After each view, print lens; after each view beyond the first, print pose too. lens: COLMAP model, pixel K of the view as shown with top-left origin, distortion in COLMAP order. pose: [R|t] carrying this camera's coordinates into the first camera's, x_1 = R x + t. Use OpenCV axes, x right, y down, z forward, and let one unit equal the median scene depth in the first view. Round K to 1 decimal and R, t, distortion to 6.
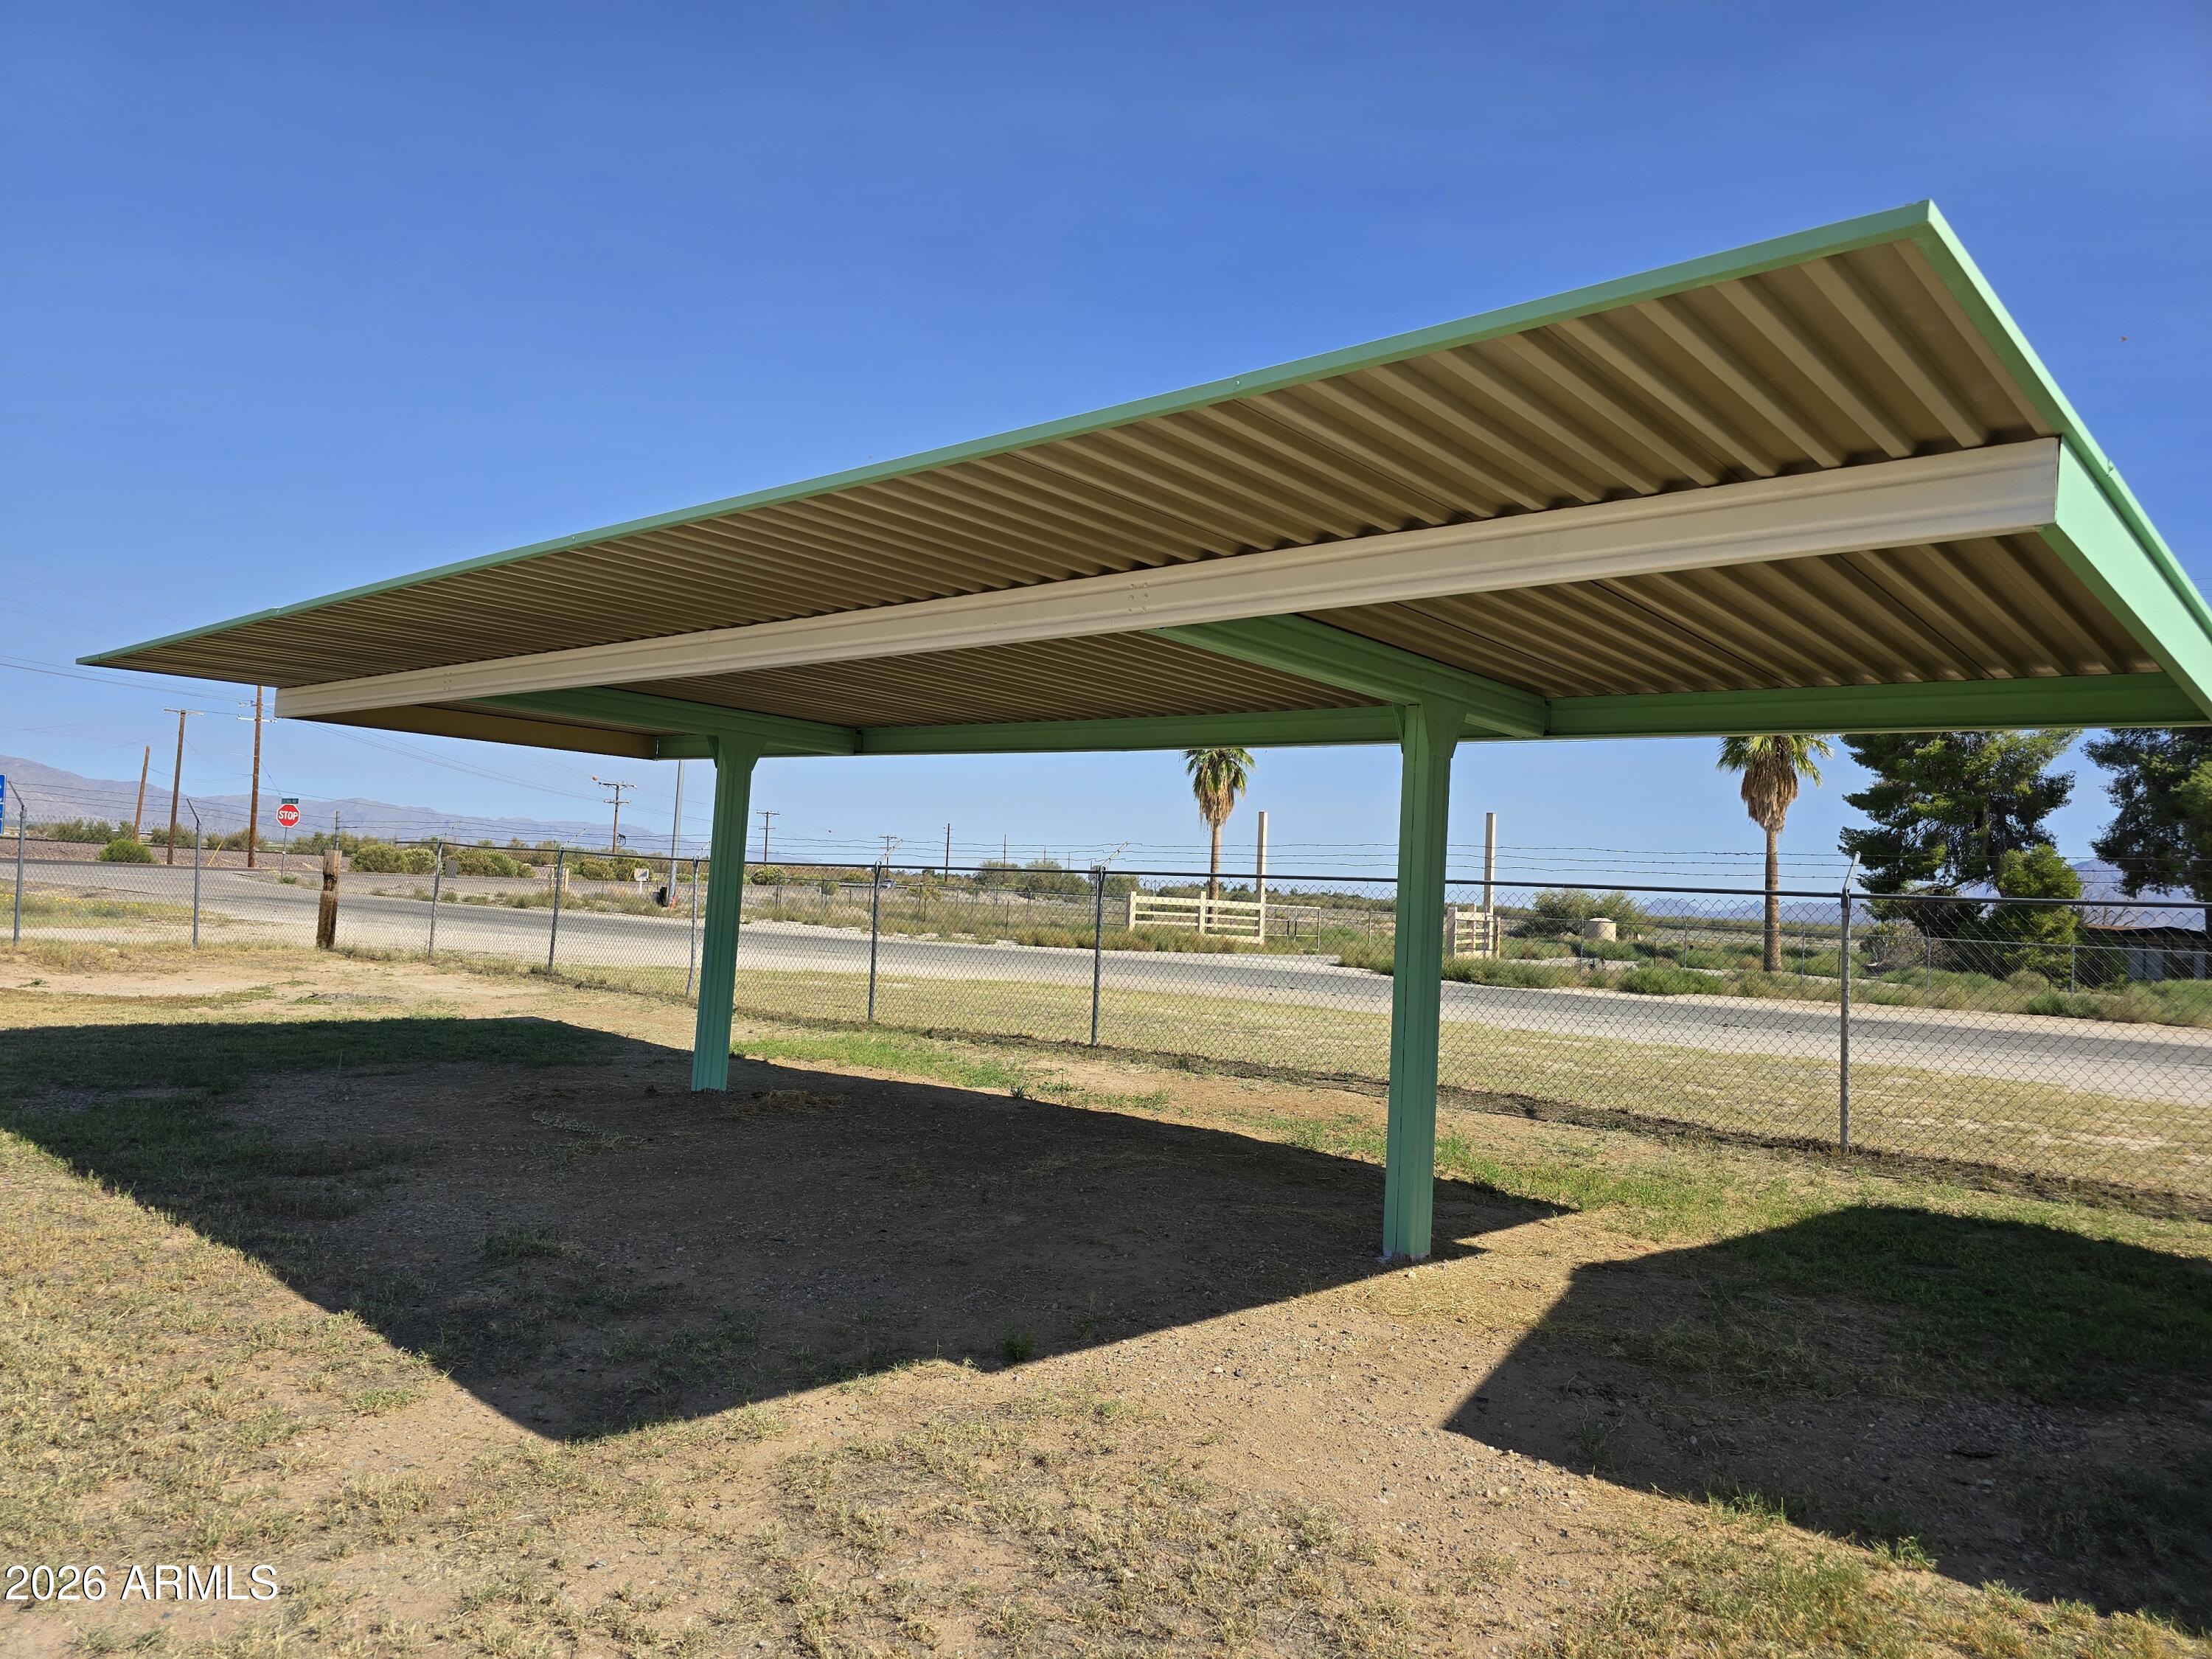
lens RADIAL K [[1551.3, 0, 1106.0], [0, 1551.3, 829.5], [0, 0, 1]] dist [0.138600, -0.256292]
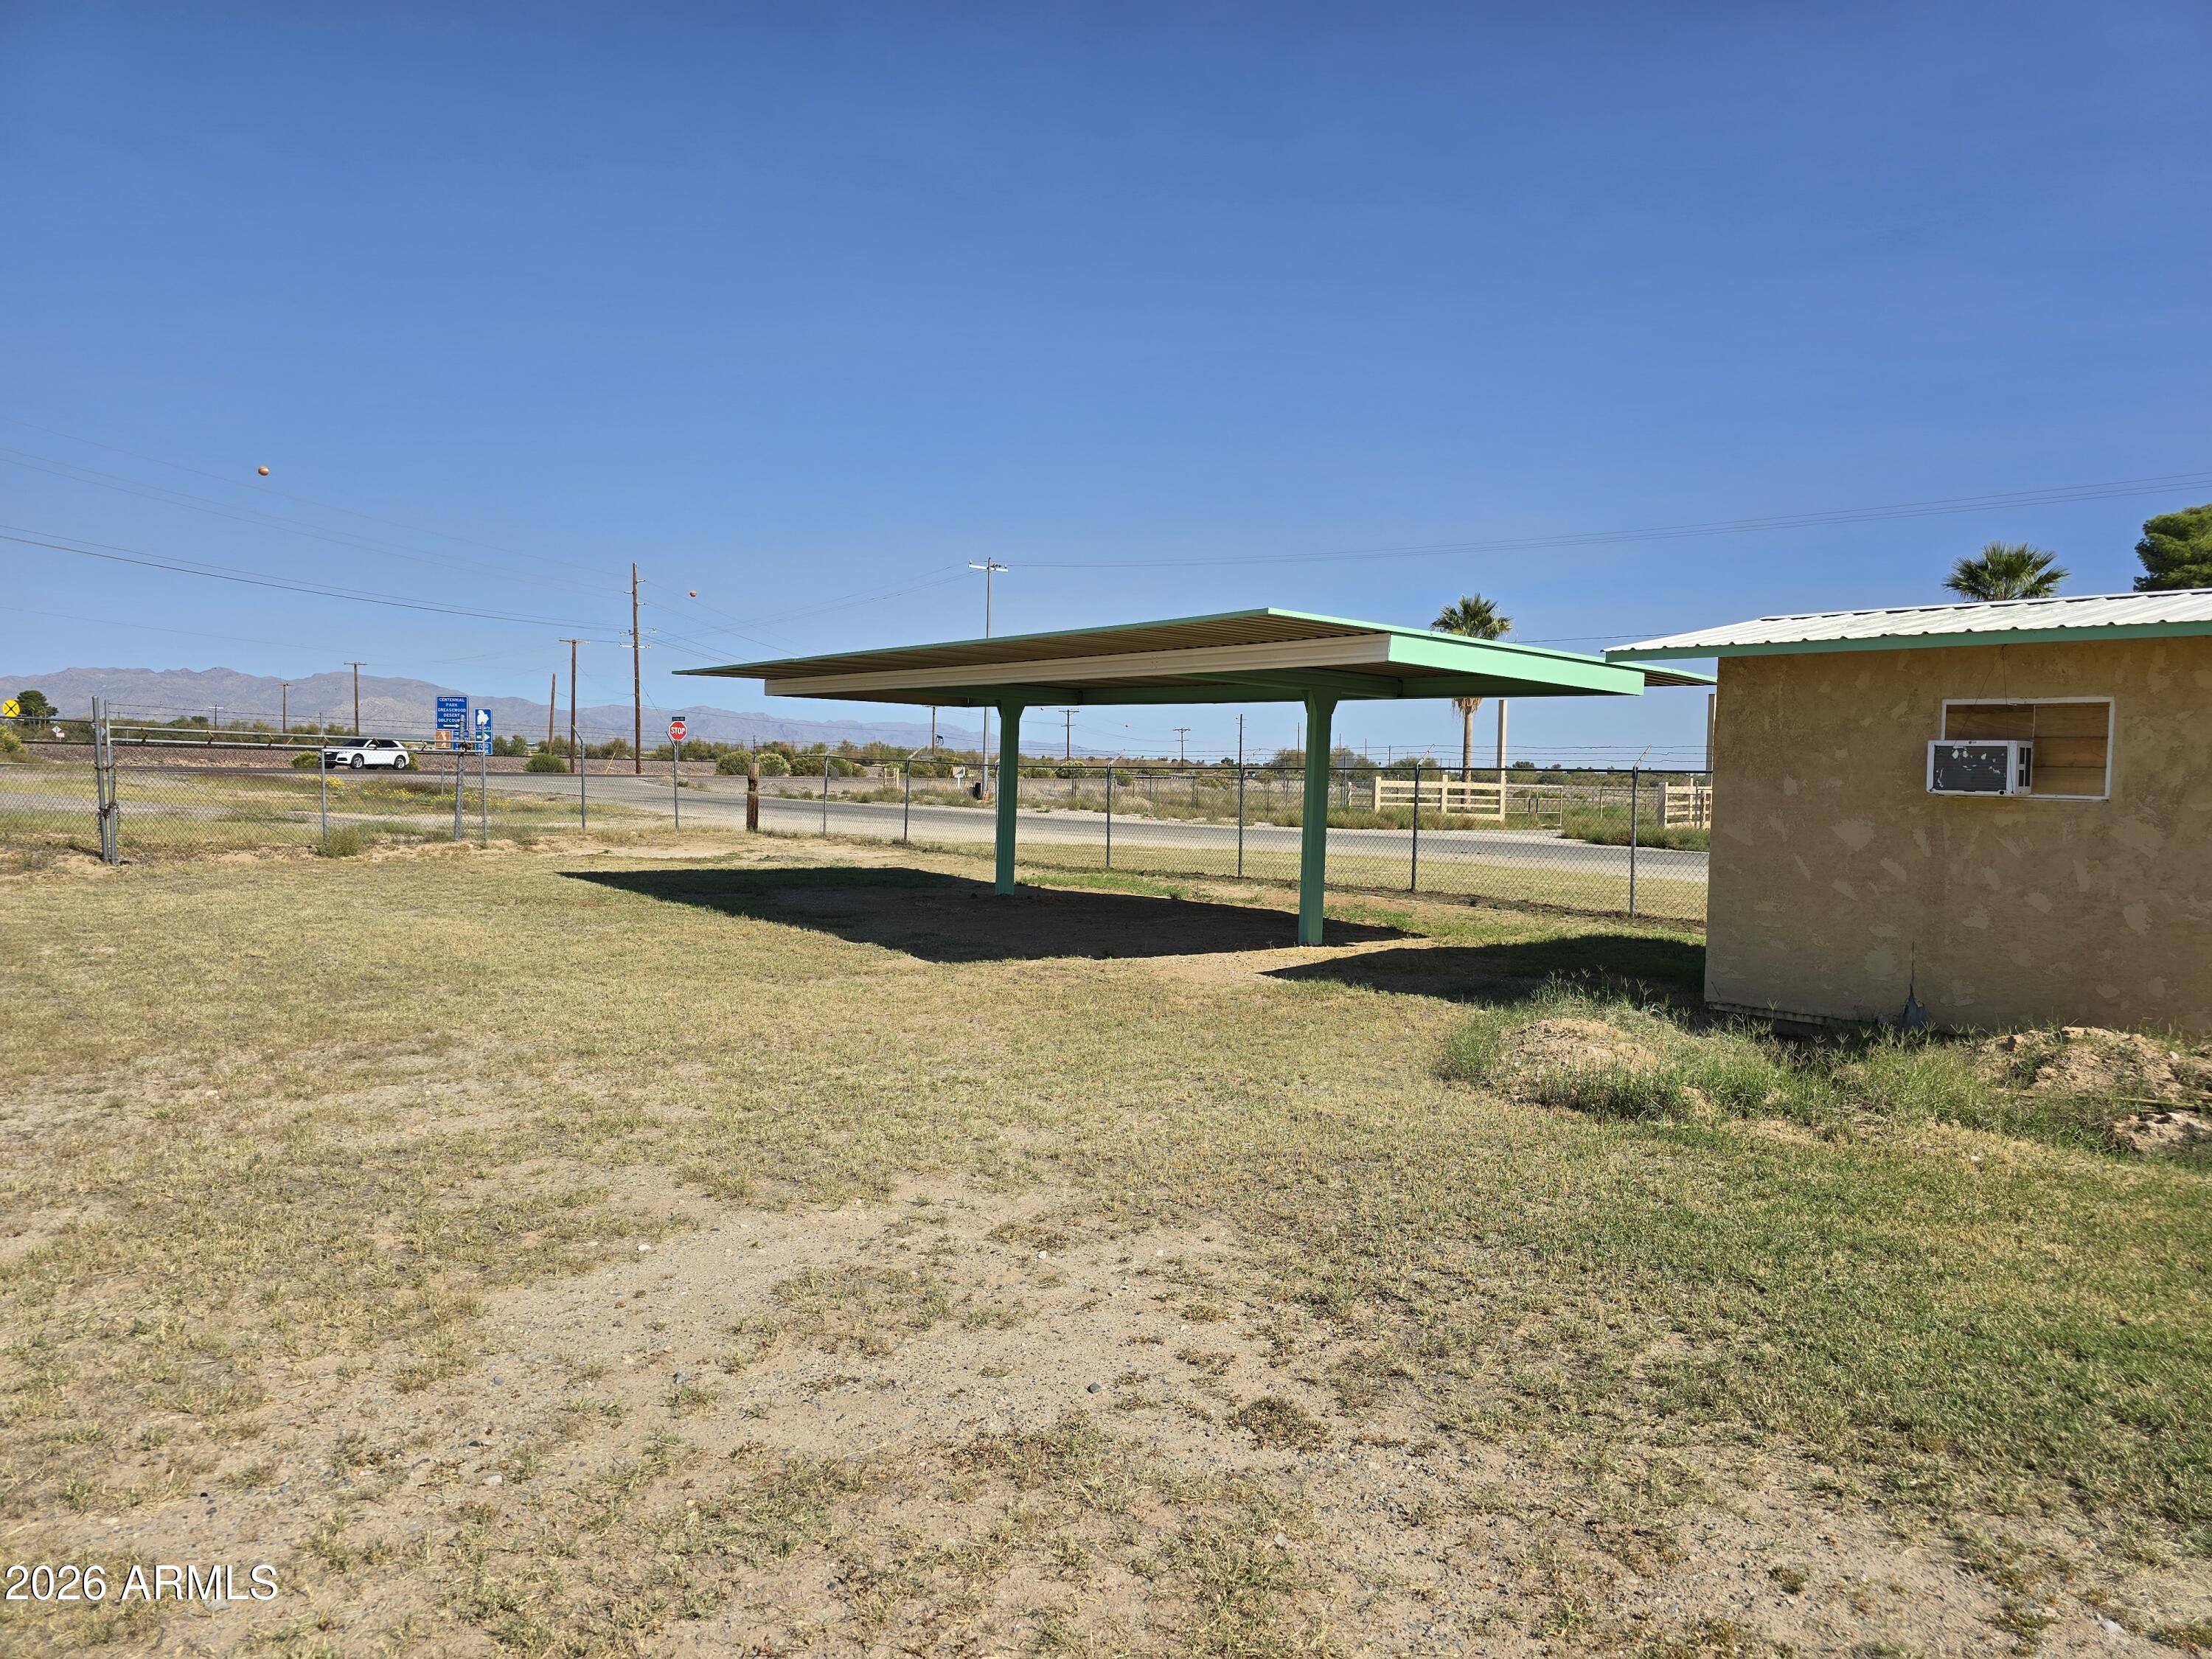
lens RADIAL K [[1551.3, 0, 1106.0], [0, 1551.3, 829.5], [0, 0, 1]] dist [0.138600, -0.256292]
pose [[0.981043, -0.019595, -0.192798, 0.051375], [0.033375, 0.997094, 0.068485, -0.006933], [0.190896, -0.073621, 0.978846, -0.178674]]
